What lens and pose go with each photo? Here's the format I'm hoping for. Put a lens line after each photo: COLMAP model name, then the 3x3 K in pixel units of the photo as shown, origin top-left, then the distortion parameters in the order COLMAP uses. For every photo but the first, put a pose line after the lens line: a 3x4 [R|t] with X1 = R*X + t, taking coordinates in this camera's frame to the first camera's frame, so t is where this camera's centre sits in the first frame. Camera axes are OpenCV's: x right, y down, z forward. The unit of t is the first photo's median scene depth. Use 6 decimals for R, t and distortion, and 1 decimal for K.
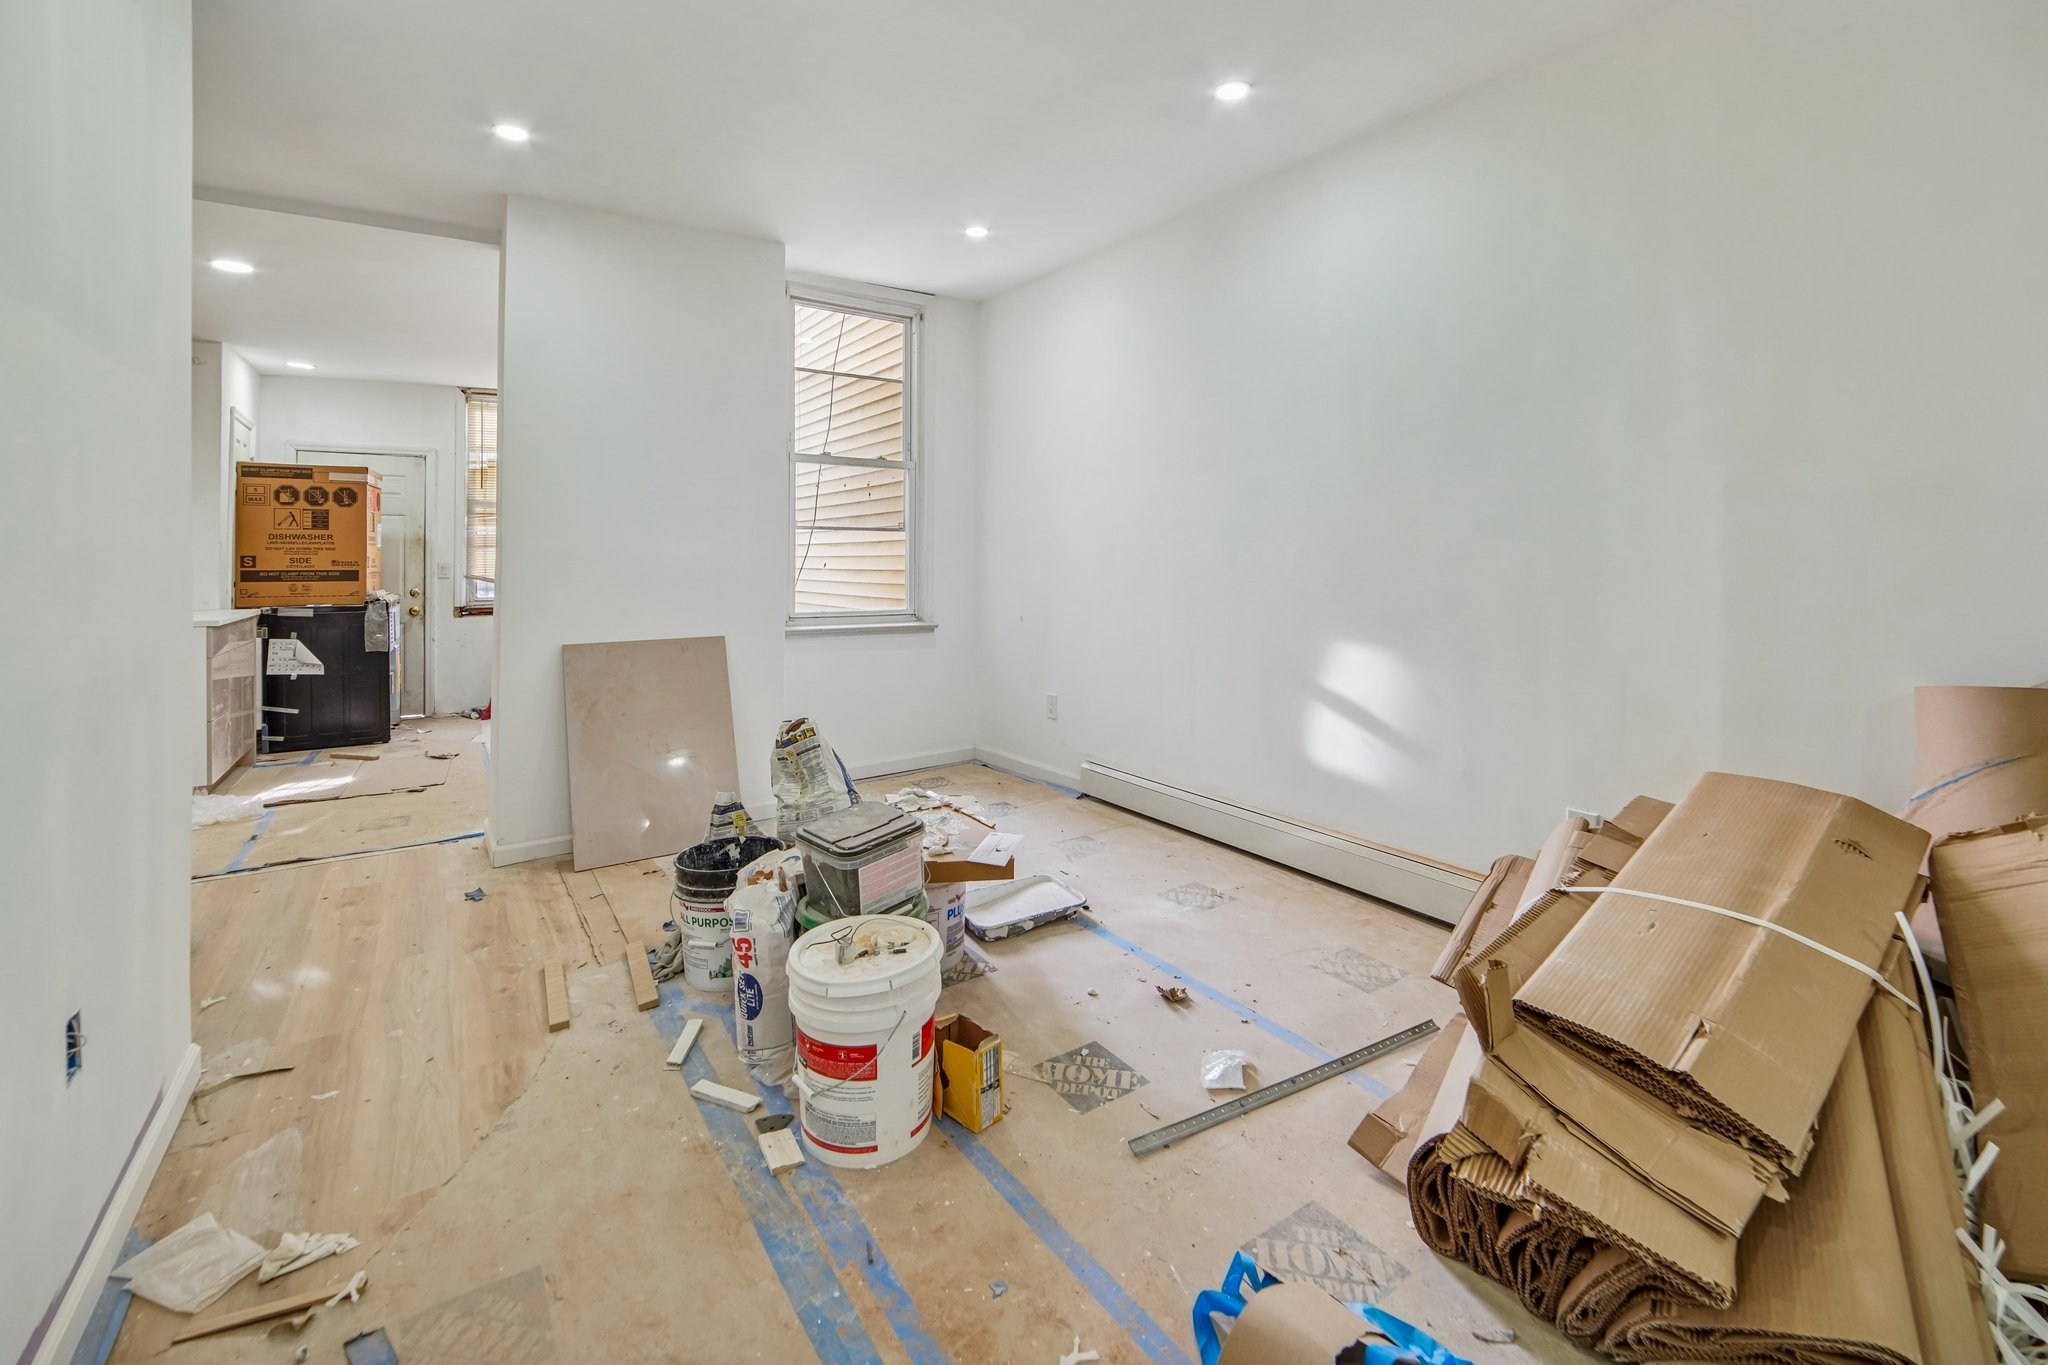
lens RADIAL K [[903.2, 0, 1026.7], [0, 903.2, 549.3], [0, 0, 1]] dist [-0.019449, 0.002299]
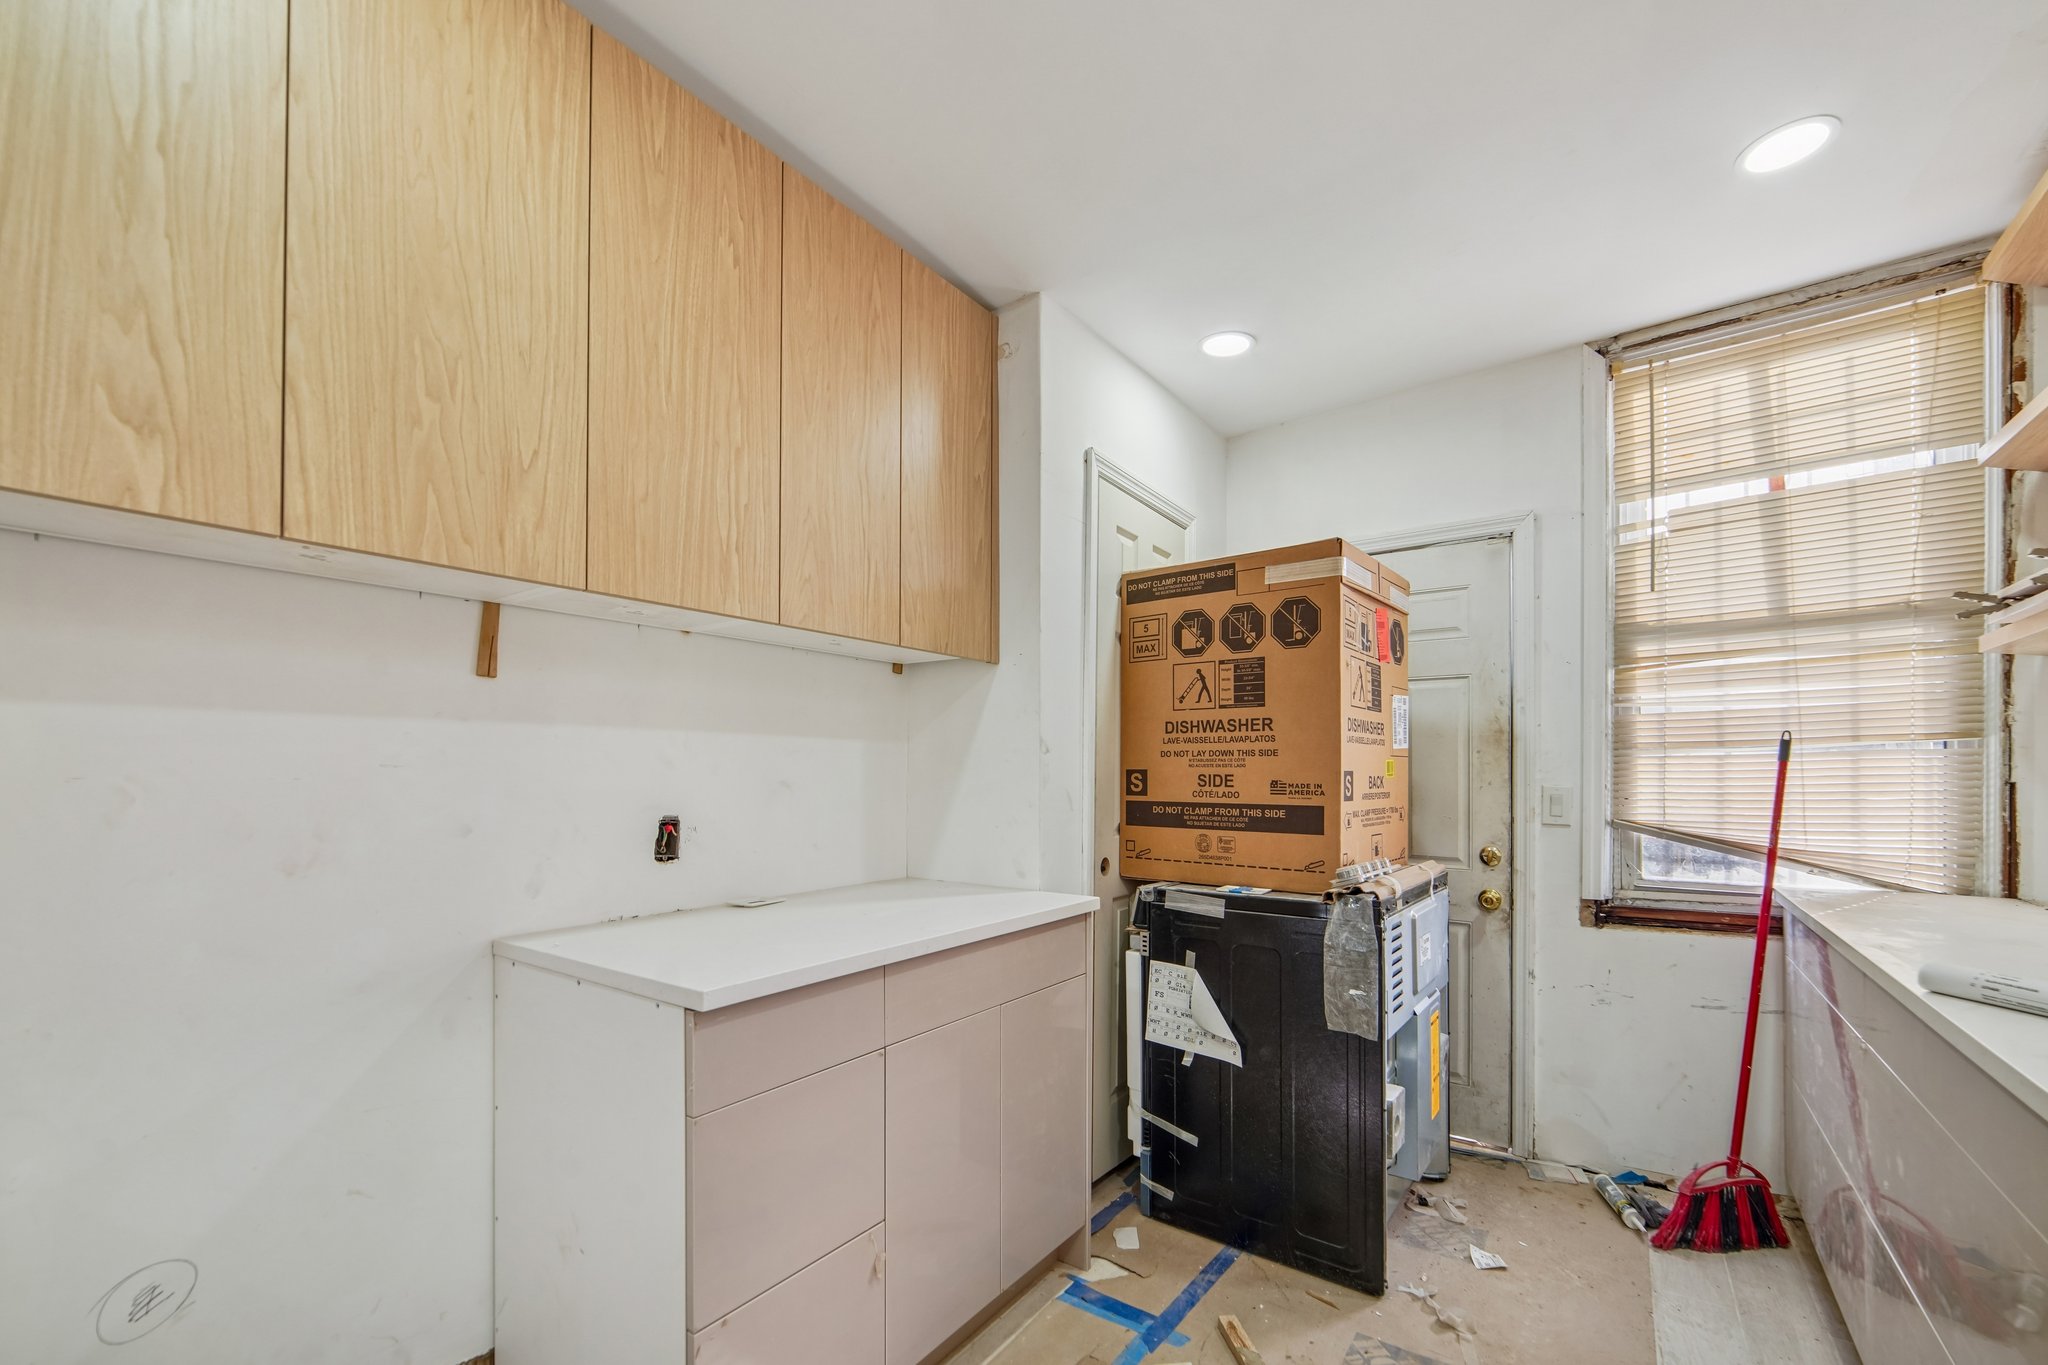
lens RADIAL K [[835.5, 0, 1098.3], [0, 835.5, 758.5], [0, 0, 1]] dist [-0.009031, 0.004792]
pose [[0.417759, -0.008425, -0.908519, -0.549615], [0.002864, 0.999964, -0.007956, 0.006008], [0.908554, 0.000722, 0.417768, 0.911308]]
